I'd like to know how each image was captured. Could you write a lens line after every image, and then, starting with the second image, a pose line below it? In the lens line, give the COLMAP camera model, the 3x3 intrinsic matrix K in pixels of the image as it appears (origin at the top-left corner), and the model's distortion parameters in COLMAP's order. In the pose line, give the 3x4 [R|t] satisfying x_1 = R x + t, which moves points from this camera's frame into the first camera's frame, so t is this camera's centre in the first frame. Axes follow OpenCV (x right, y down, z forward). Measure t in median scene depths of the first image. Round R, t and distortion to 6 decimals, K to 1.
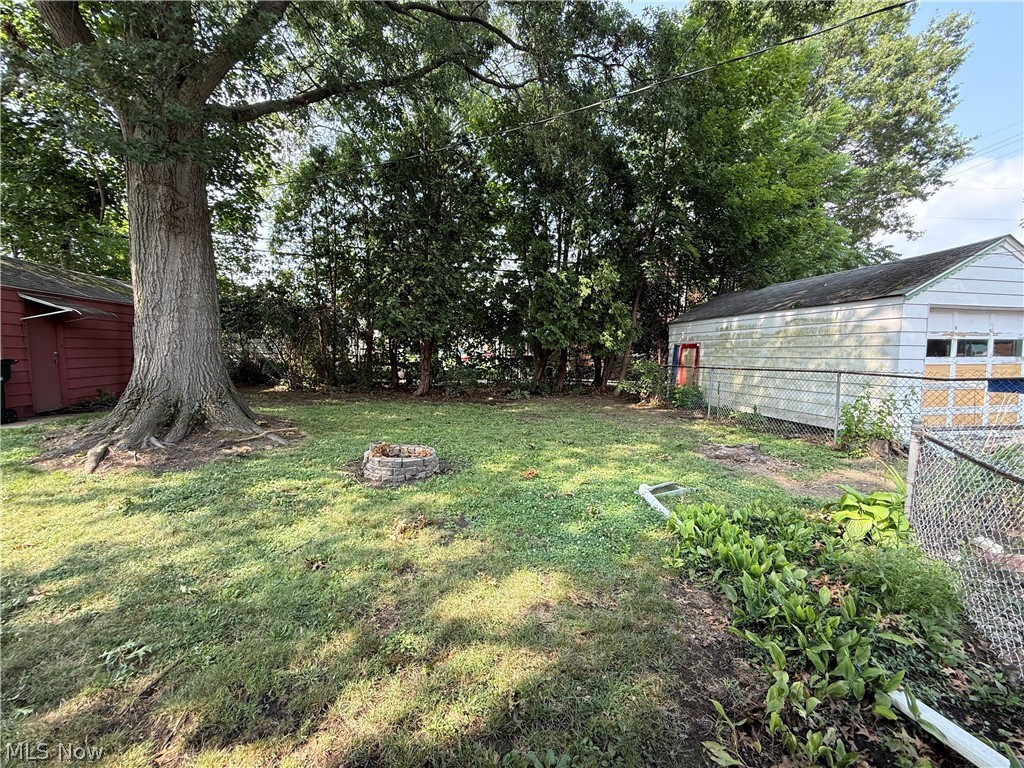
lens RADIAL K [[409.3, 0, 509.7], [0, 409.3, 383.4], [0, 0, 1]] dist [0.000687, 0.000054]
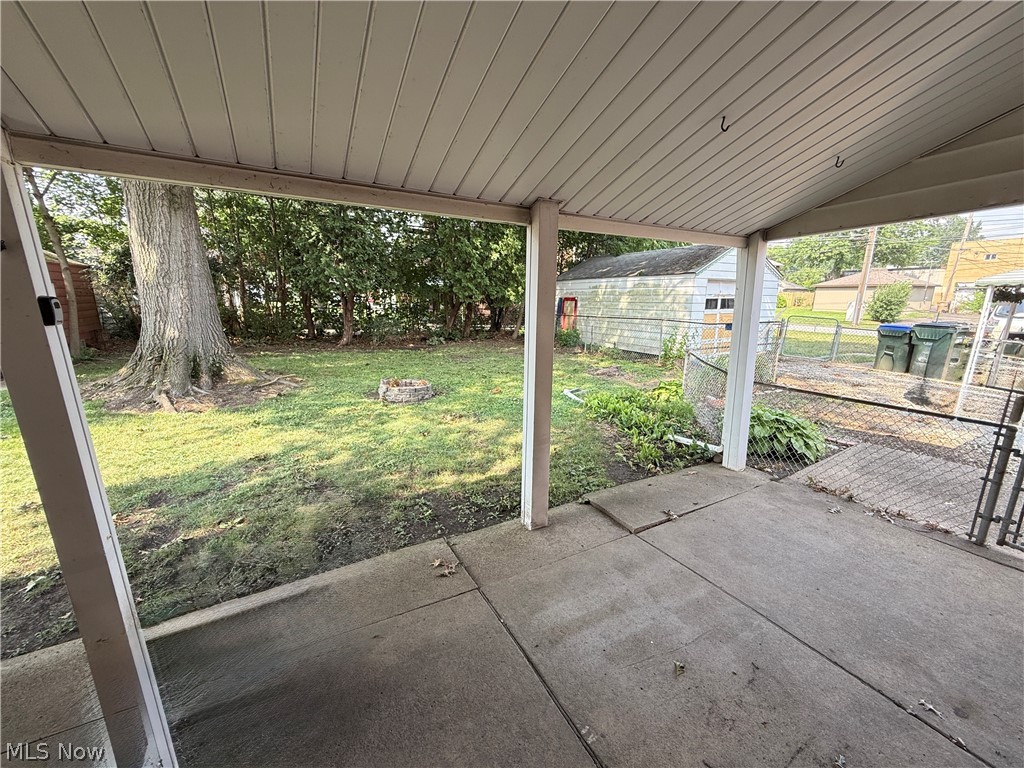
lens RADIAL K [[409.3, 0, 510.4], [0, 409.3, 386.8], [0, 0, 1]] dist [0.000687, 0.000054]
pose [[0.950184, -0.070827, 0.303536, -0.279194], [0.026433, 0.988642, 0.147944, -0.020090], [-0.310567, -0.132551, 0.941264, -0.376169]]
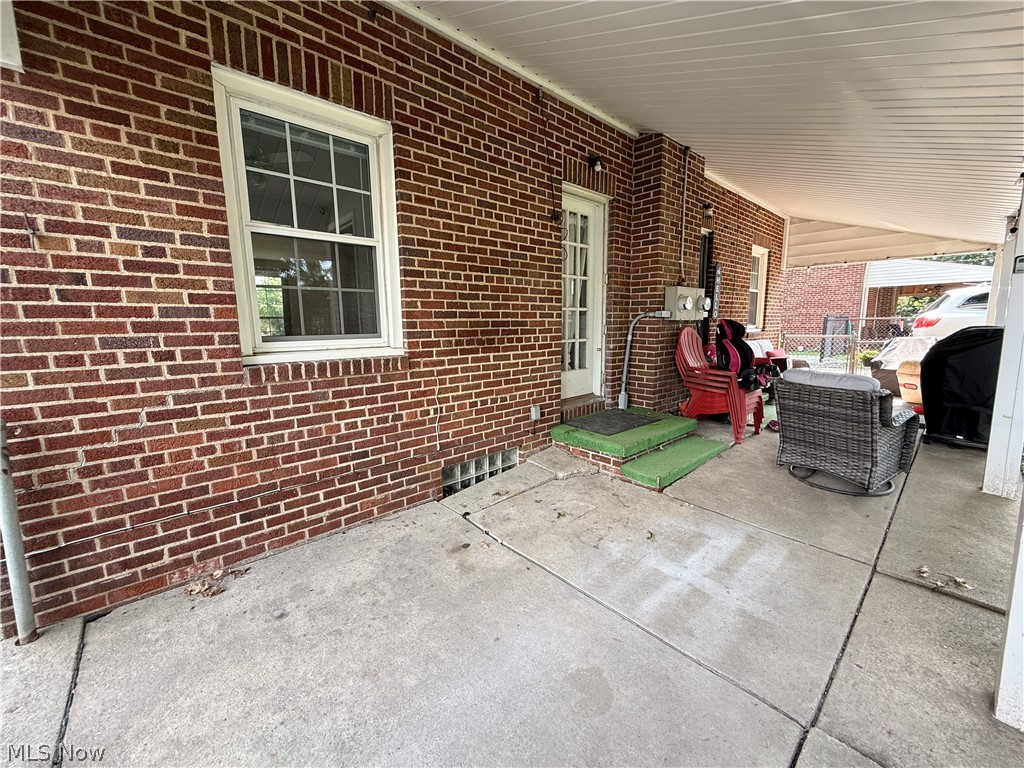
lens RADIAL K [[409.3, 0, 512.7], [0, 409.3, 386.4], [0, 0, 1]] dist [0.000687, 0.000054]
pose [[-0.858697, 0.085711, -0.505266, 0.216778], [-0.027399, 0.976827, 0.212270, 0.012245], [0.511751, 0.196120, -0.836450, 0.074938]]
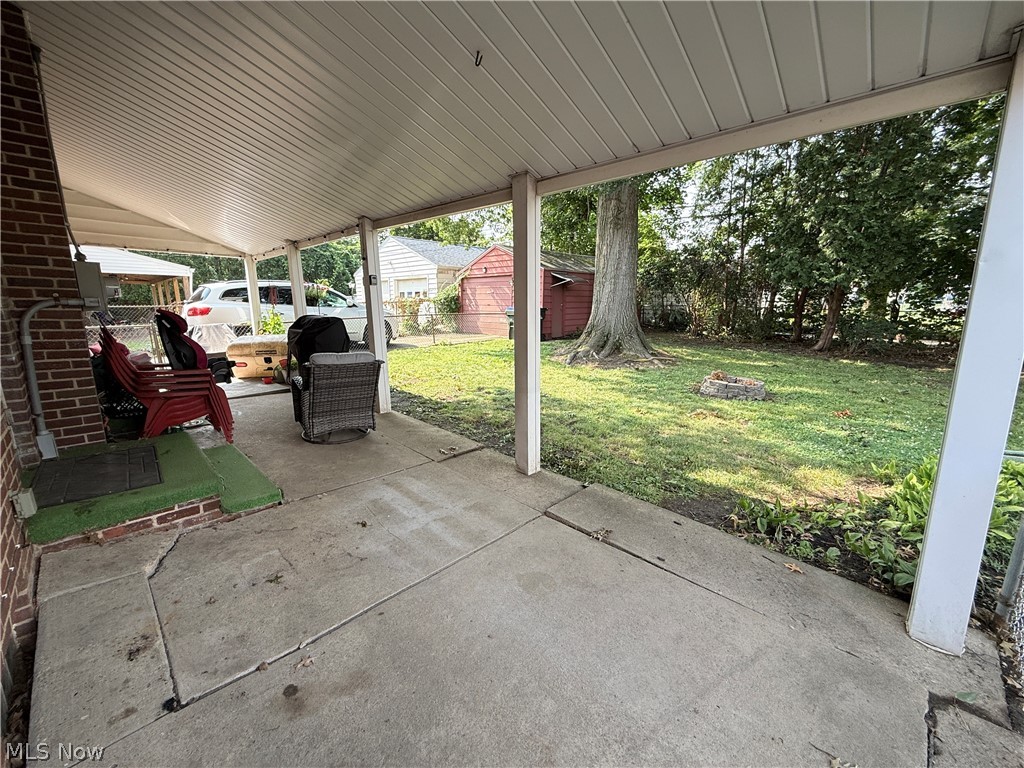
lens RADIAL K [[409.3, 0, 506.0], [0, 409.3, 384.9], [0, 0, 1]] dist [0.000687, 0.000054]
pose [[0.564728, 0.155357, -0.810522, 0.304209], [-0.061466, 0.987311, 0.146417, 0.028257], [0.822985, -0.032867, 0.567112, -0.267275]]
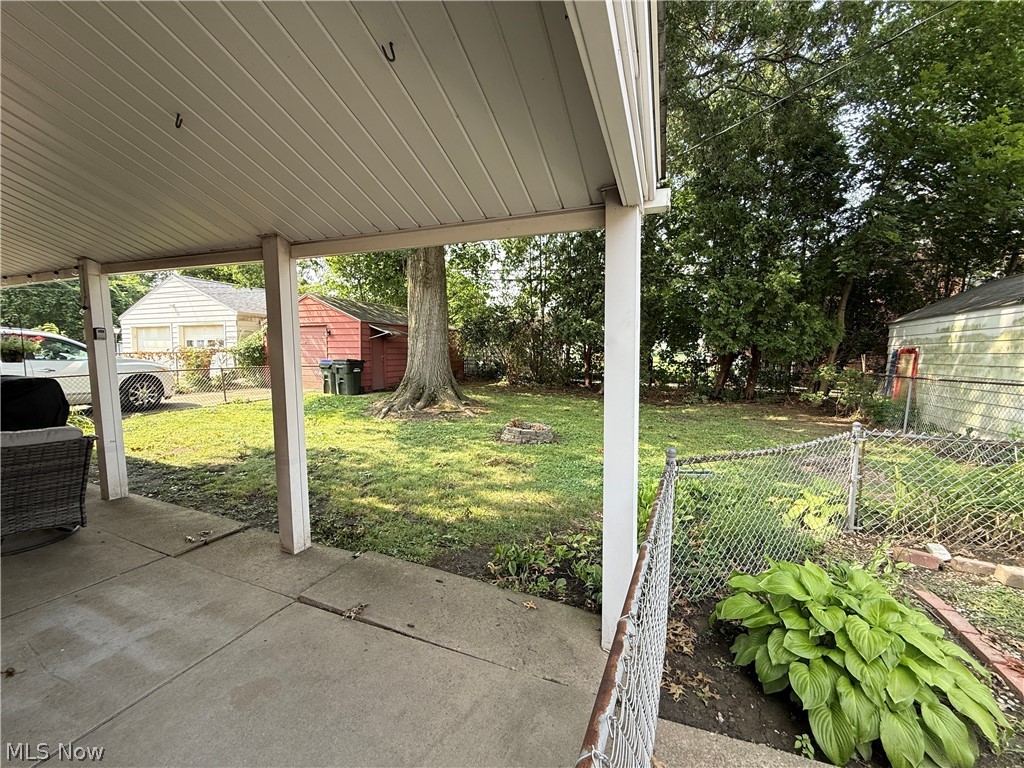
lens RADIAL K [[409.3, 0, 506.6], [0, 409.3, 385.1], [0, 0, 1]] dist [0.000687, 0.000054]
pose [[0.835294, 0.042970, -0.548121, 0.369752], [-0.044246, 0.998961, 0.010886, 0.006113], [0.548020, 0.015159, 0.836328, -0.212890]]
